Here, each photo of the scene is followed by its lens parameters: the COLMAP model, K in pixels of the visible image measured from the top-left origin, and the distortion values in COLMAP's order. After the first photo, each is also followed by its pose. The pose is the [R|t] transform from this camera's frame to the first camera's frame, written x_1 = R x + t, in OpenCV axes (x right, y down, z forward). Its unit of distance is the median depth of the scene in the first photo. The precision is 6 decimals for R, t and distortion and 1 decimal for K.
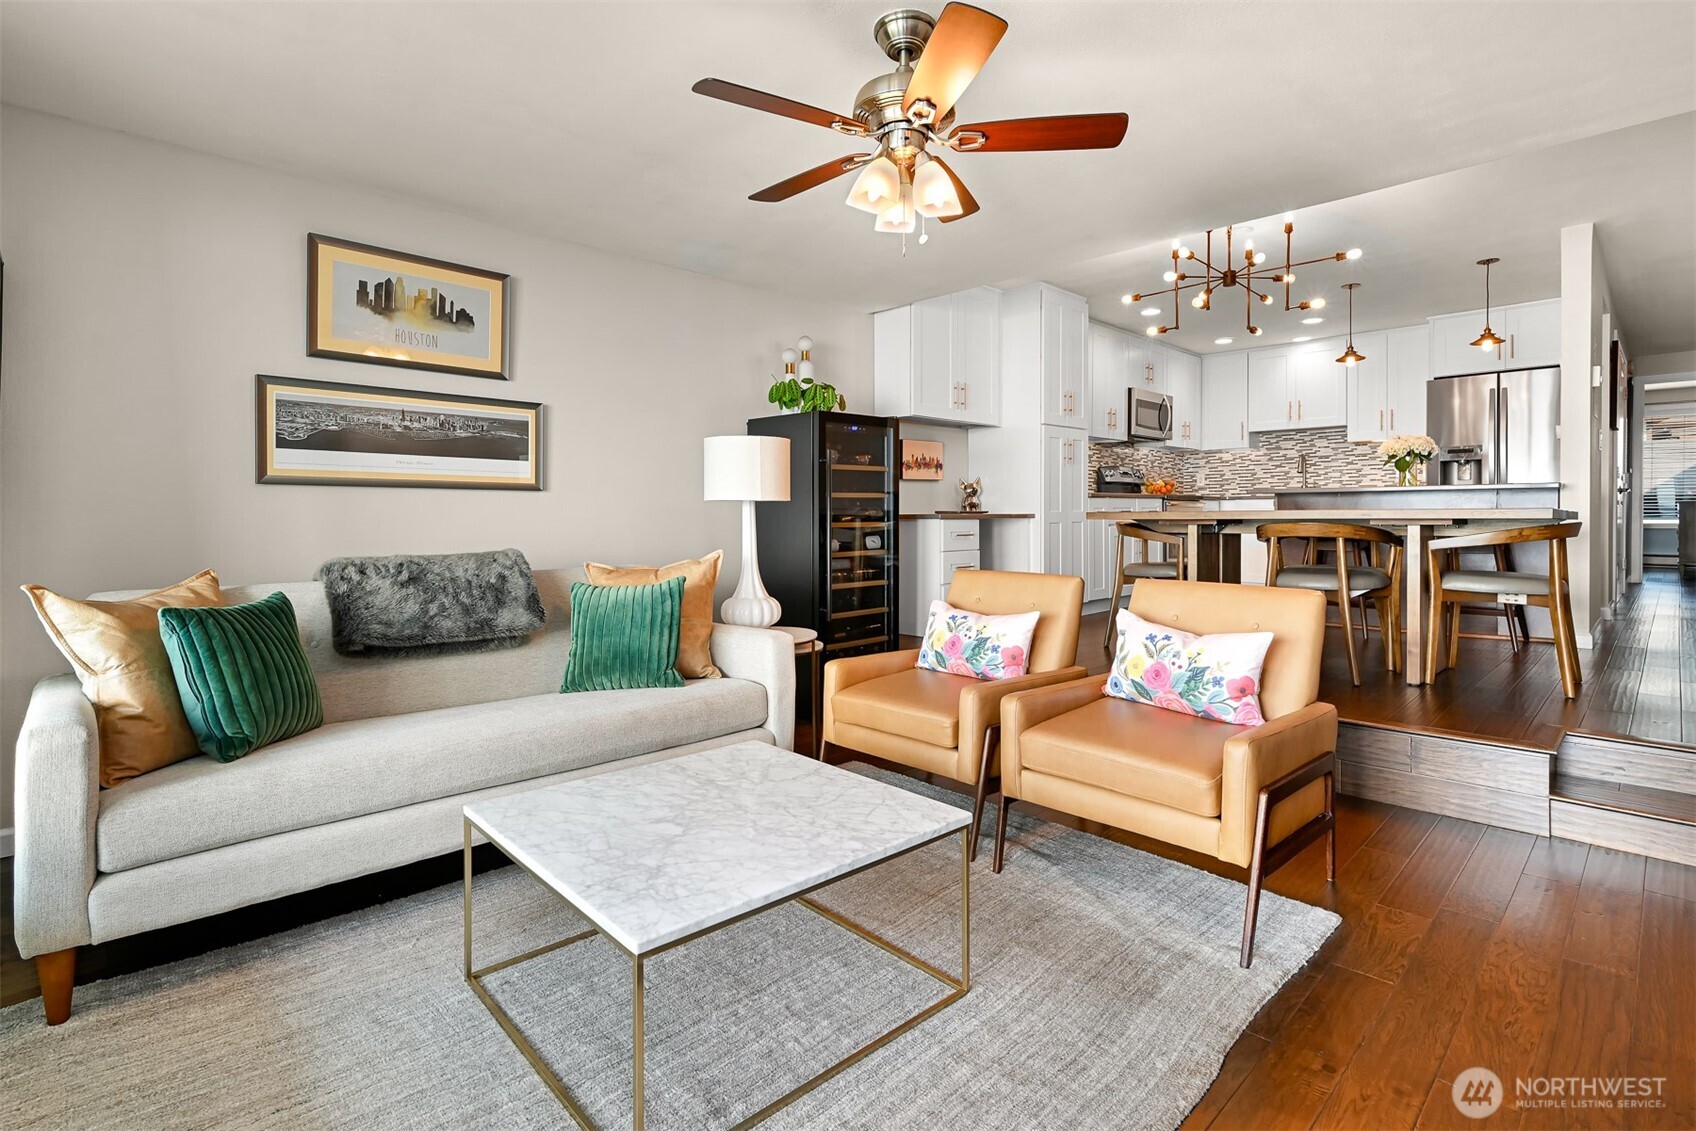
lens RADIAL K [[813.2, 0, 856.1], [0, 813.2, 520.1], [0, 0, 1]] dist [-0.003456, -0.000193]
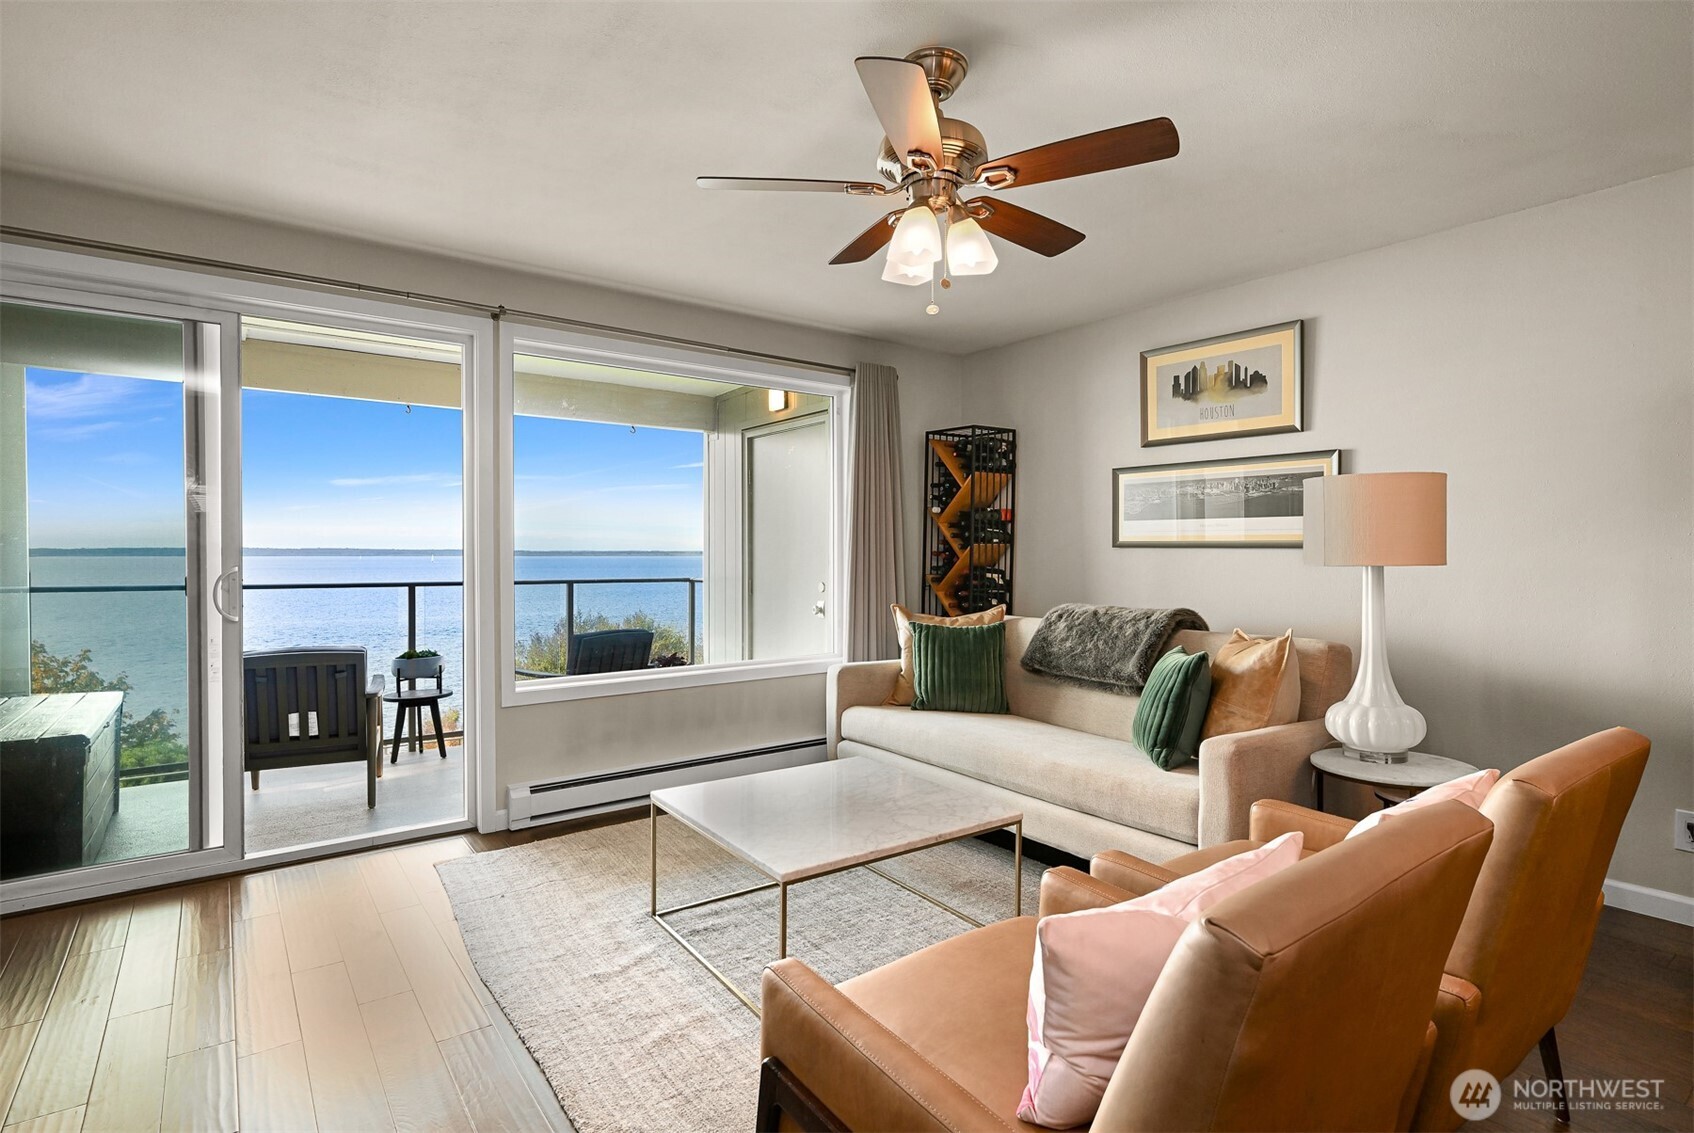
lens RADIAL K [[850.0, 0, 849.3], [0, 850.0, 562.3], [0, 0, 1]] dist [-0.004536, -0.000096]
pose [[-0.139876, 0.015656, -0.990045, 0.479144], [-0.004152, 0.999857, 0.016397, -0.026827], [0.990160, 0.006404, -0.139791, 0.480540]]
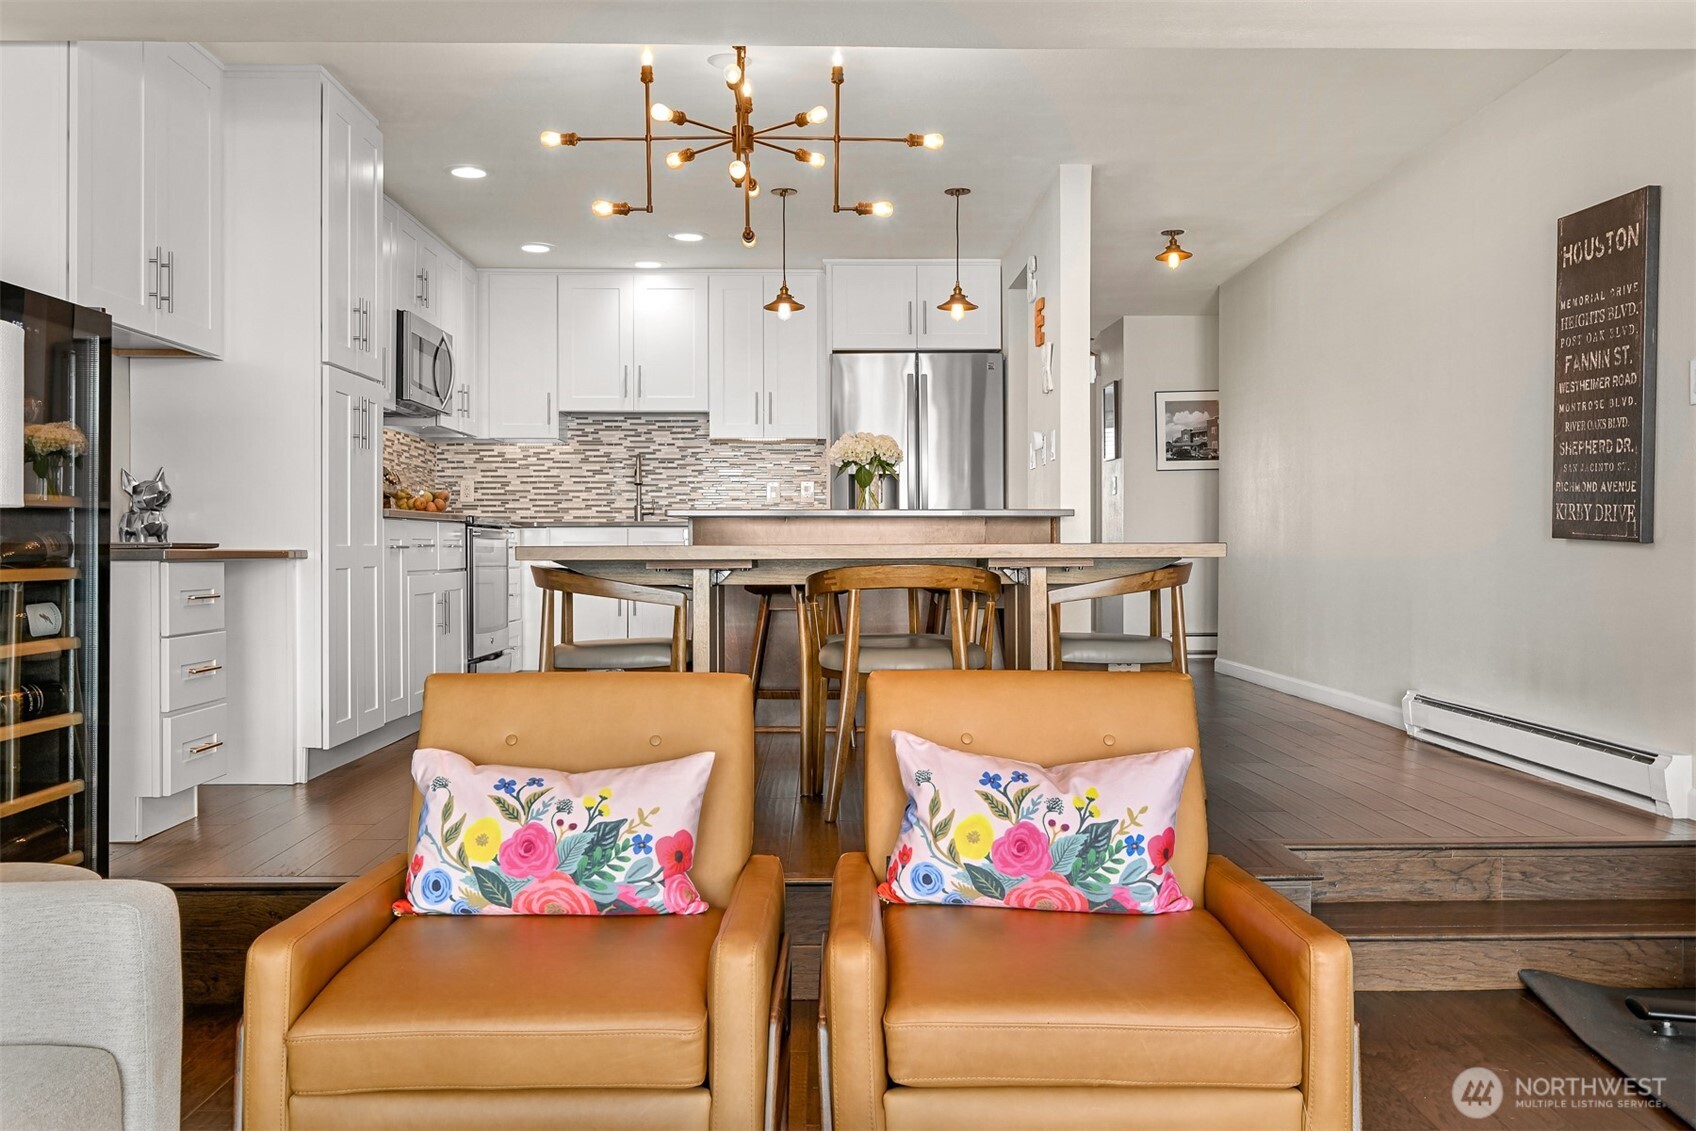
lens RADIAL K [[1455.1, 0, 849.3], [0, 1455.1, 554.5], [0, 0, 1]] dist [0.006640, 0.005243]
pose [[0.692000, 0.000940, 0.721897, -0.213404], [0.004257, 0.999976, -0.005382, 0.000873], [-0.721885, 0.006798, 0.691979, 0.222534]]
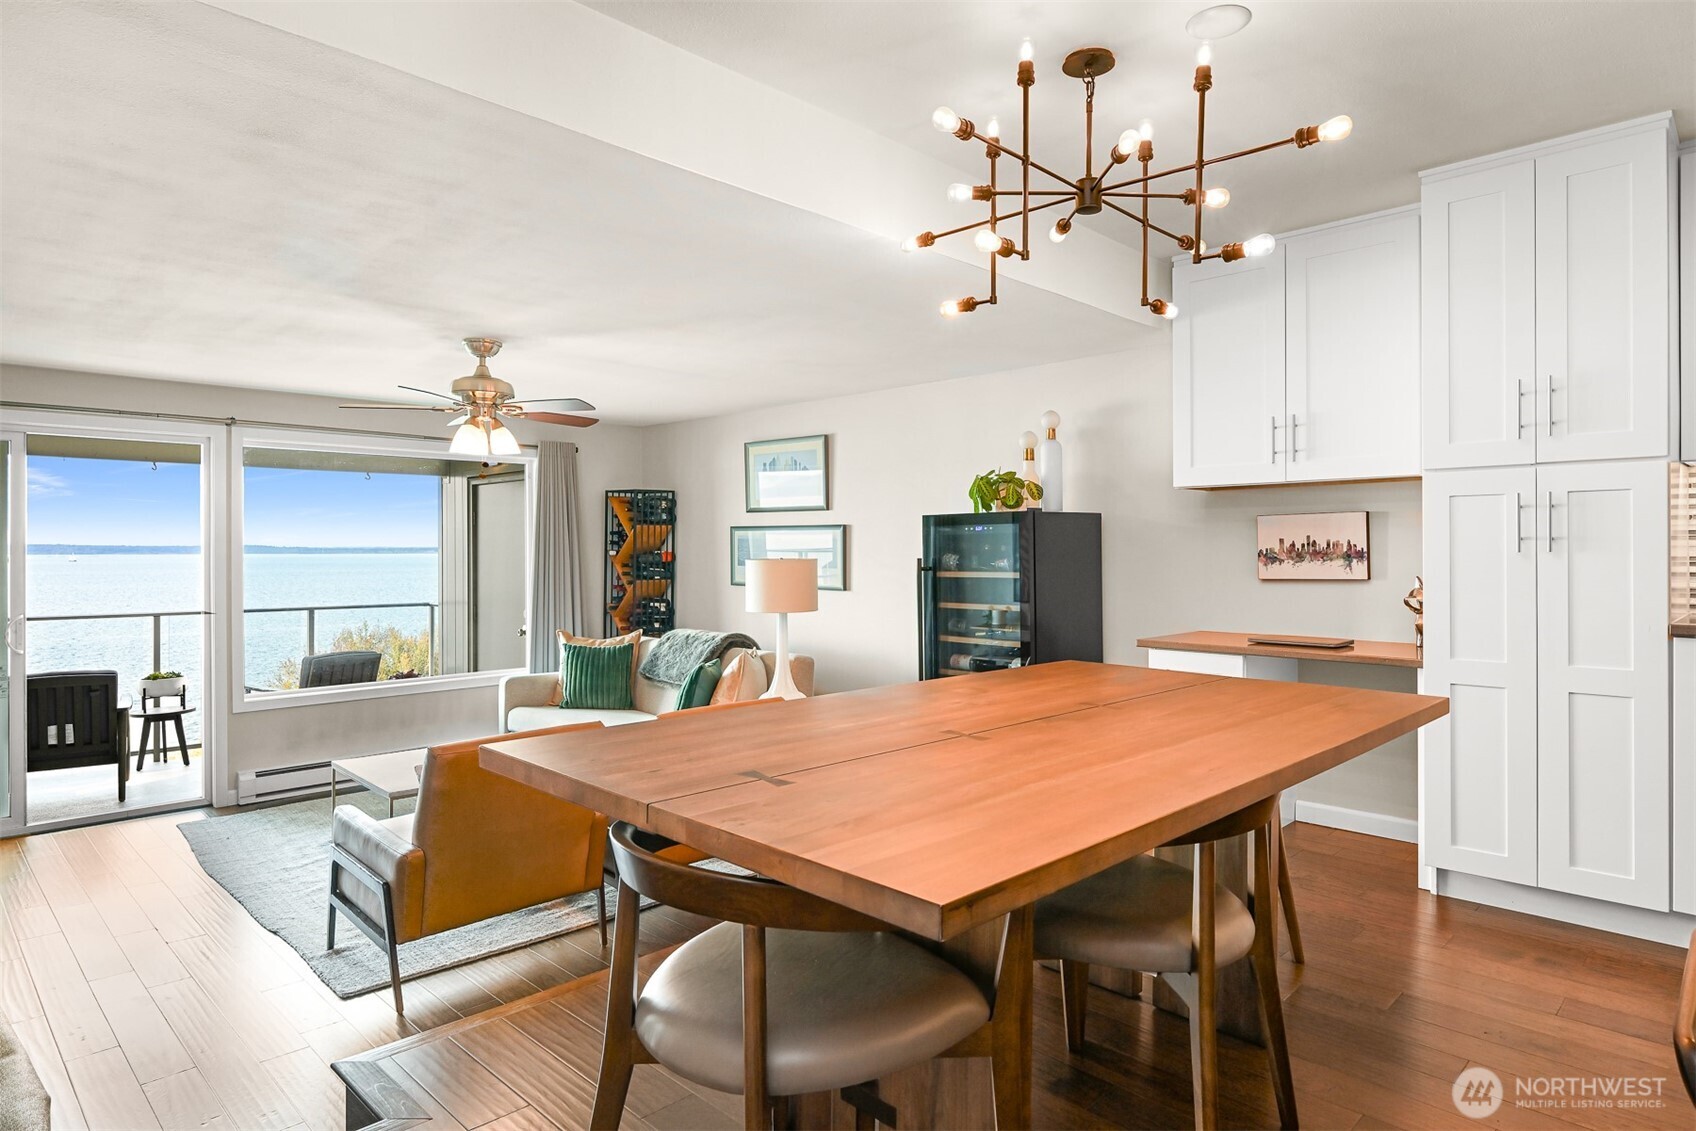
lens RADIAL K [[984.3, 0, 859.3], [0, 984.3, 550.0], [0, 0, 1]] dist [0.001123, -0.000832]
pose [[0.009182, 0.007009, -0.999933, 0.957756], [-0.004011, 0.999968, 0.006972, -0.090504], [0.999950, 0.003946, 0.009209, 0.805944]]
